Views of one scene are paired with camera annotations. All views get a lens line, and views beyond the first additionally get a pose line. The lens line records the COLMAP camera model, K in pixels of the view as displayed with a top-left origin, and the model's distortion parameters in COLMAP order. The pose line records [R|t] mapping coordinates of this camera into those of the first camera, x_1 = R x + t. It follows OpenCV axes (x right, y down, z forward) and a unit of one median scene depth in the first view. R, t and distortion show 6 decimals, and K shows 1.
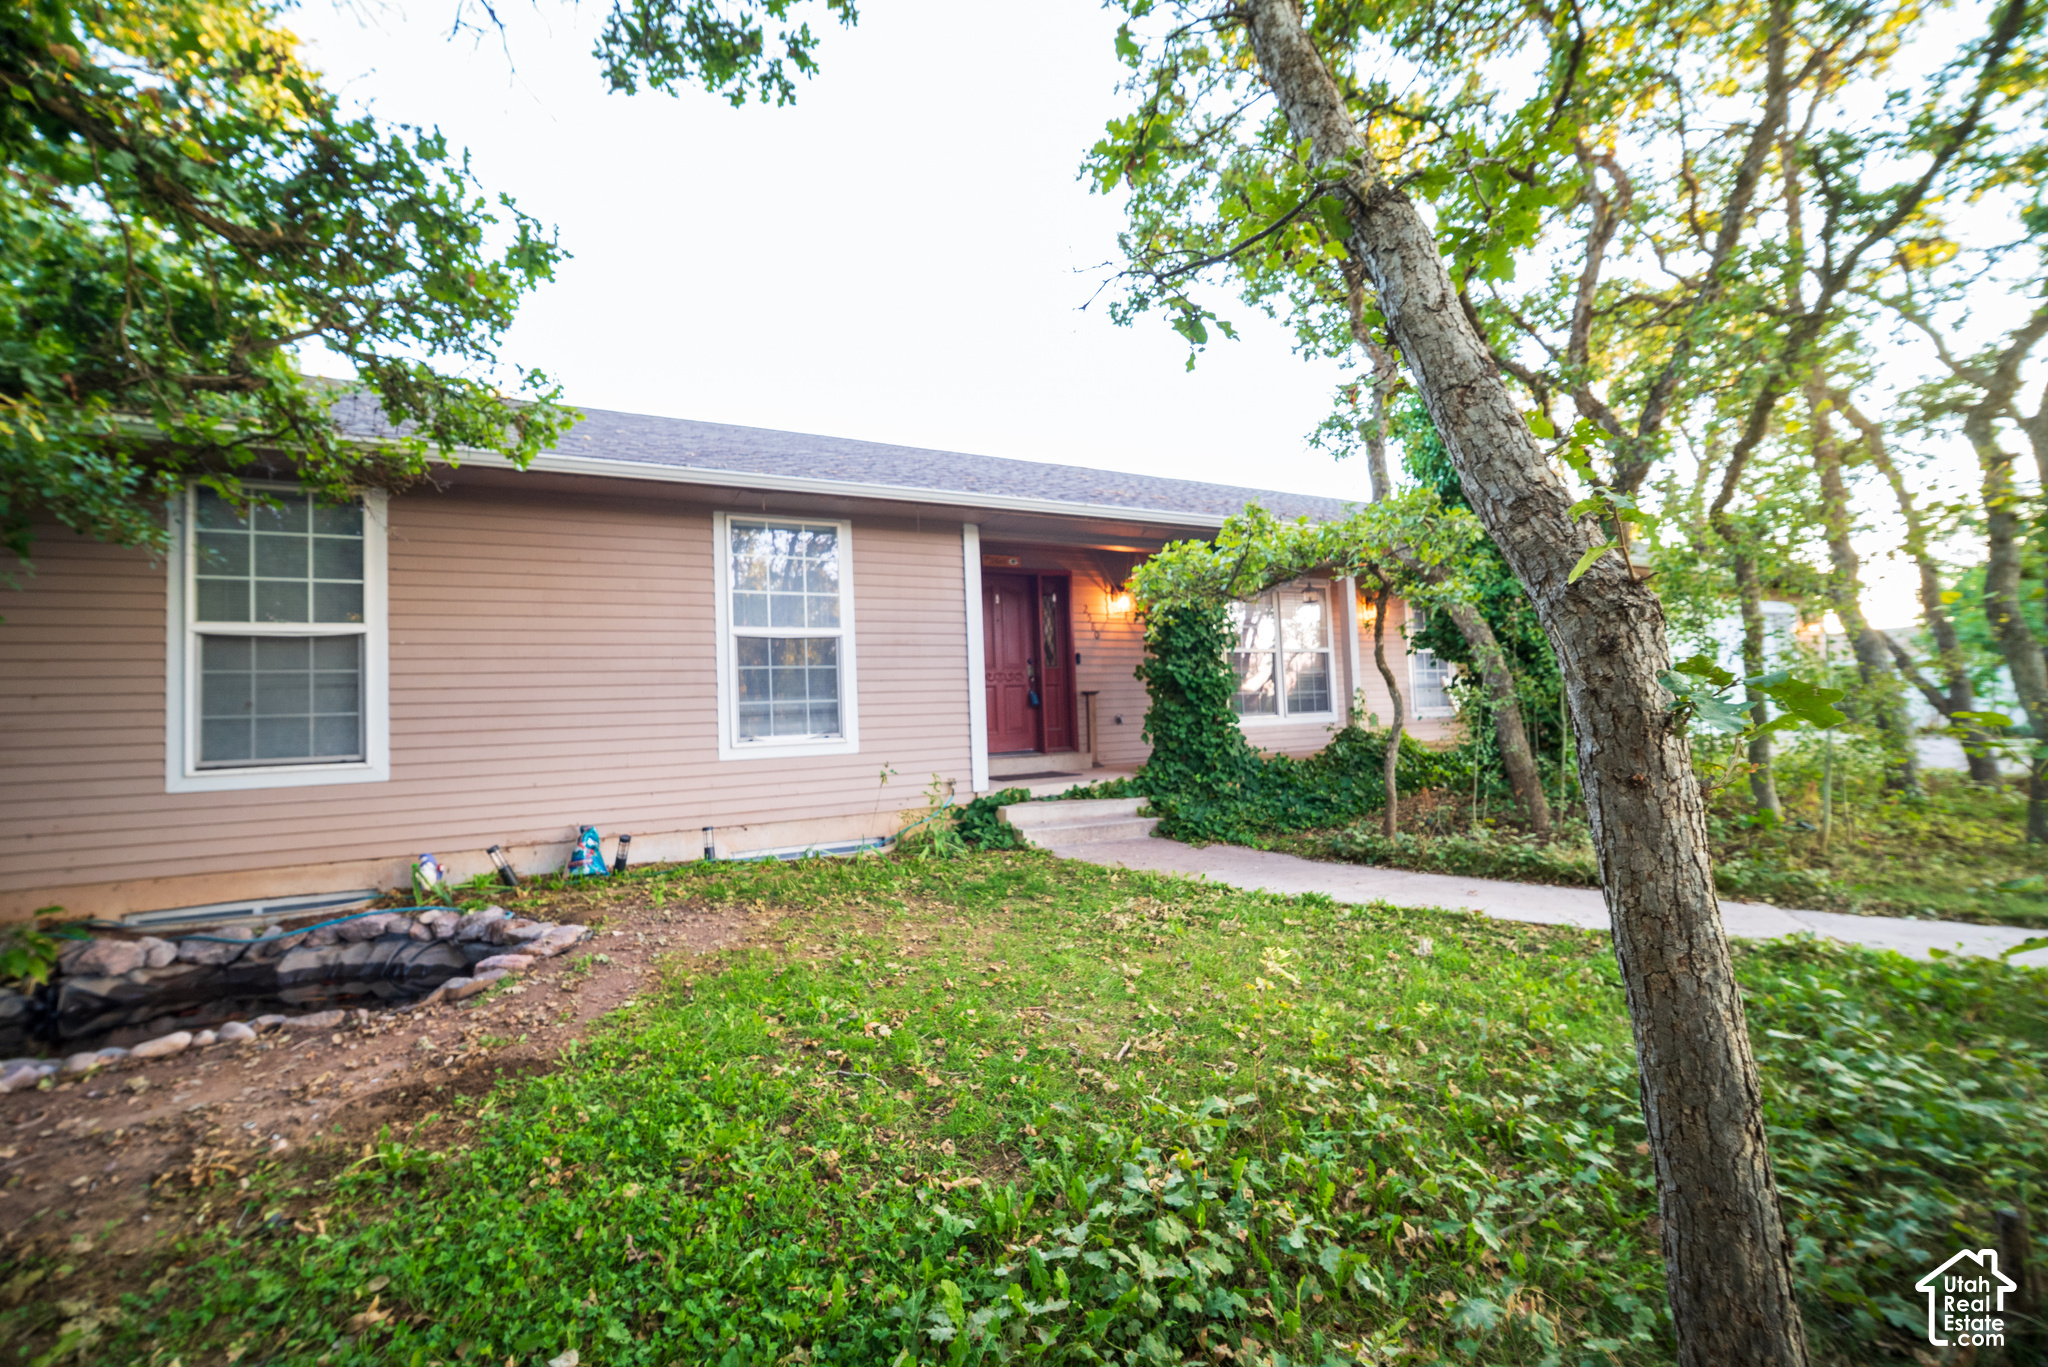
lens RADIAL K [[830.9, 0, 1021.7], [0, 830.9, 681.0], [0, 0, 1]] dist [-0.012649, -0.000227]
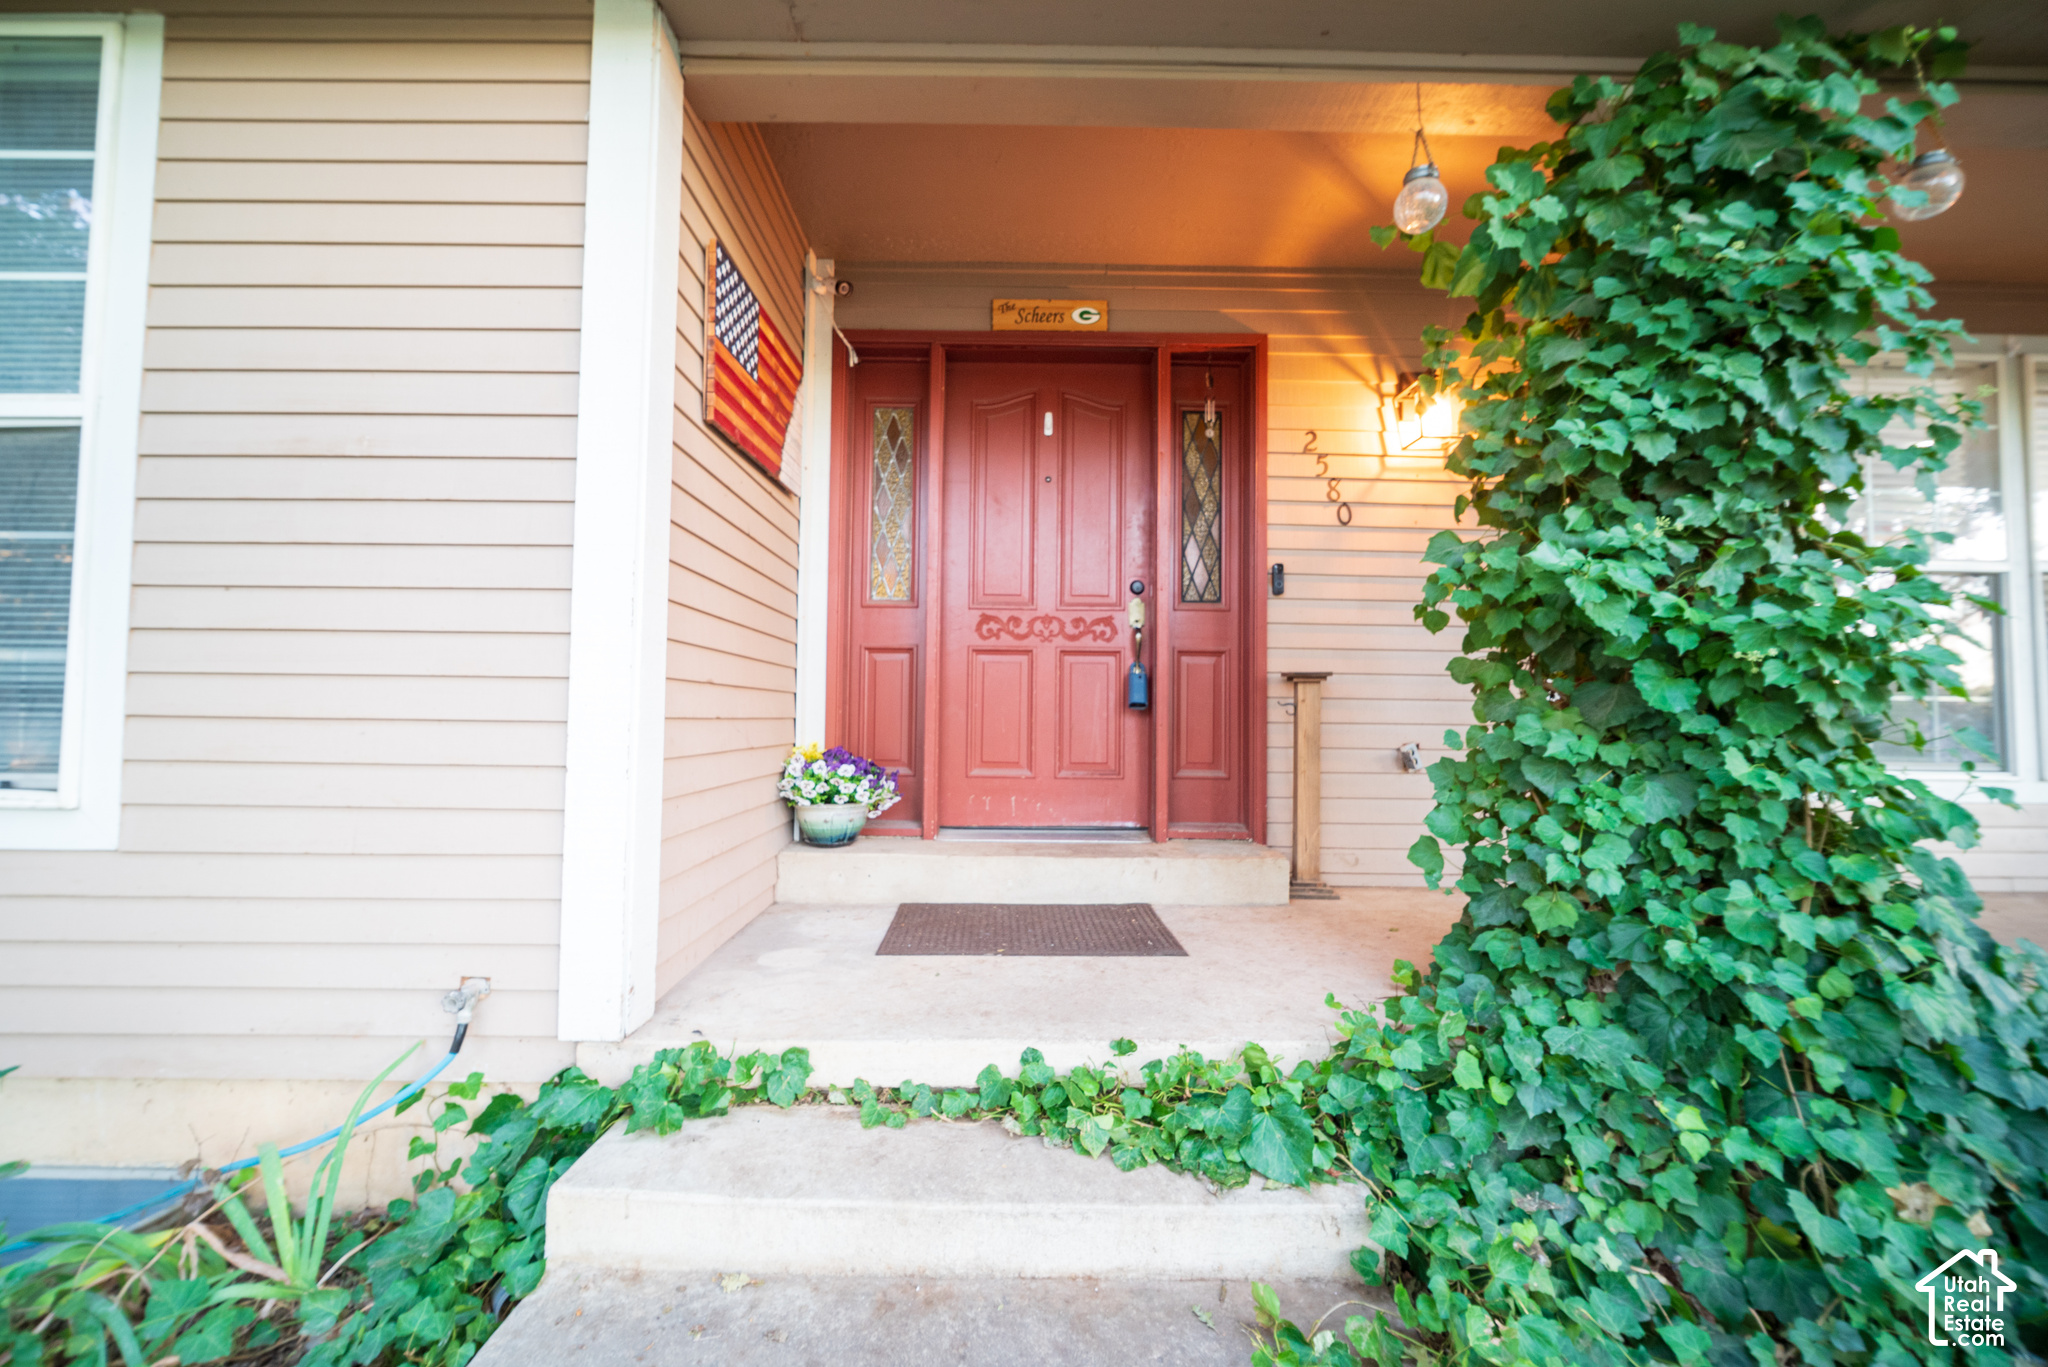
lens RADIAL K [[830.9, 0, 1026.0], [0, 830.9, 688.1], [0, 0, 1]] dist [-0.012649, -0.000227]
pose [[0.887743, 0.030403, -0.459335, 0.154599], [-0.025581, 0.999533, 0.016719, 0.017432], [0.459629, -0.003092, 0.888106, 0.732772]]
